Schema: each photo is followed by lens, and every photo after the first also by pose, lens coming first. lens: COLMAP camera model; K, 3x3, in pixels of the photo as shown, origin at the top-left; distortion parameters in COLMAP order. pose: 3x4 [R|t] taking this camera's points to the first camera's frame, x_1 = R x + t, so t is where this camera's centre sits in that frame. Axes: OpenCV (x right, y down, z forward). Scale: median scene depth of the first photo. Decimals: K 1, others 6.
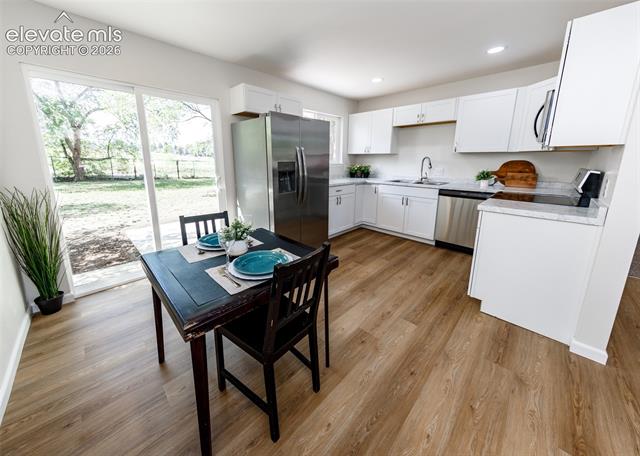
lens RADIAL K [[225.3, 0, 305.9], [0, 225.3, 203.8], [0, 0, 1]] dist [0.010741, -0.000802]
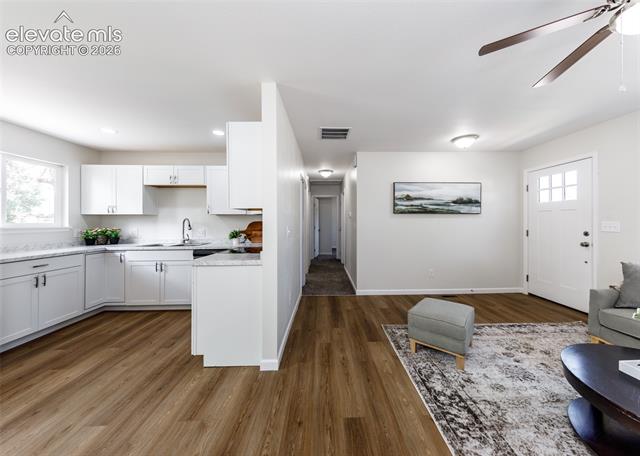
lens RADIAL K [[239.9, 0, 328.2], [0, 239.9, 219.1], [0, 0, 1]] dist [0.007835, 0.000149]
pose [[0.677698, 0.006885, 0.735308, 0.214623], [0.148950, 0.977942, -0.146437, 0.043863], [-0.720097, 0.208764, 0.661723, -0.143668]]
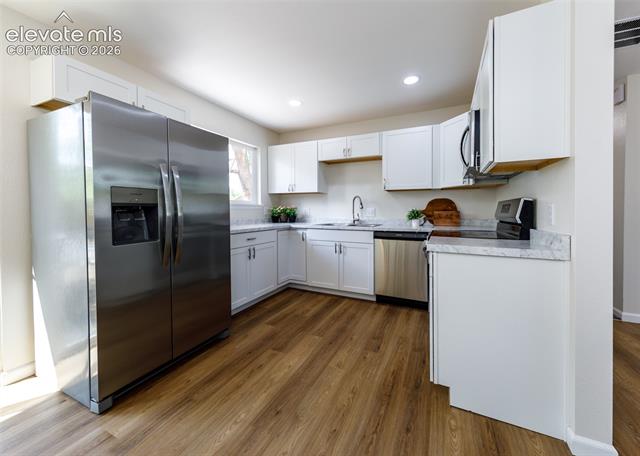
lens RADIAL K [[239.9, 0, 331.2], [0, 239.9, 214.7], [0, 0, 1]] dist [0.007835, 0.000149]
pose [[0.930357, -0.009831, 0.366522, 0.114815], [0.073733, 0.984236, -0.160760, 0.006395], [-0.359164, 0.176588, 0.916416, 0.227554]]
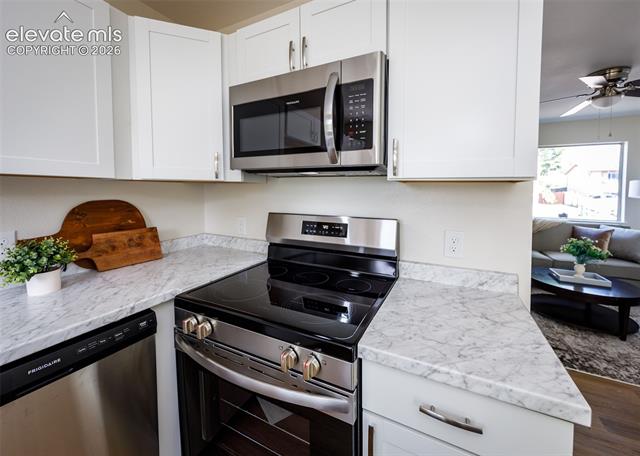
lens RADIAL K [[263.2, 0, 325.8], [0, 263.2, 205.3], [0, 0, 1]] dist [0.007689, 0.001157]
pose [[-0.318738, -0.059999, 0.945942, 0.354794], [0.177844, 0.976484, 0.121861, -0.162018], [-0.931009, 0.207071, -0.300572, 0.739363]]
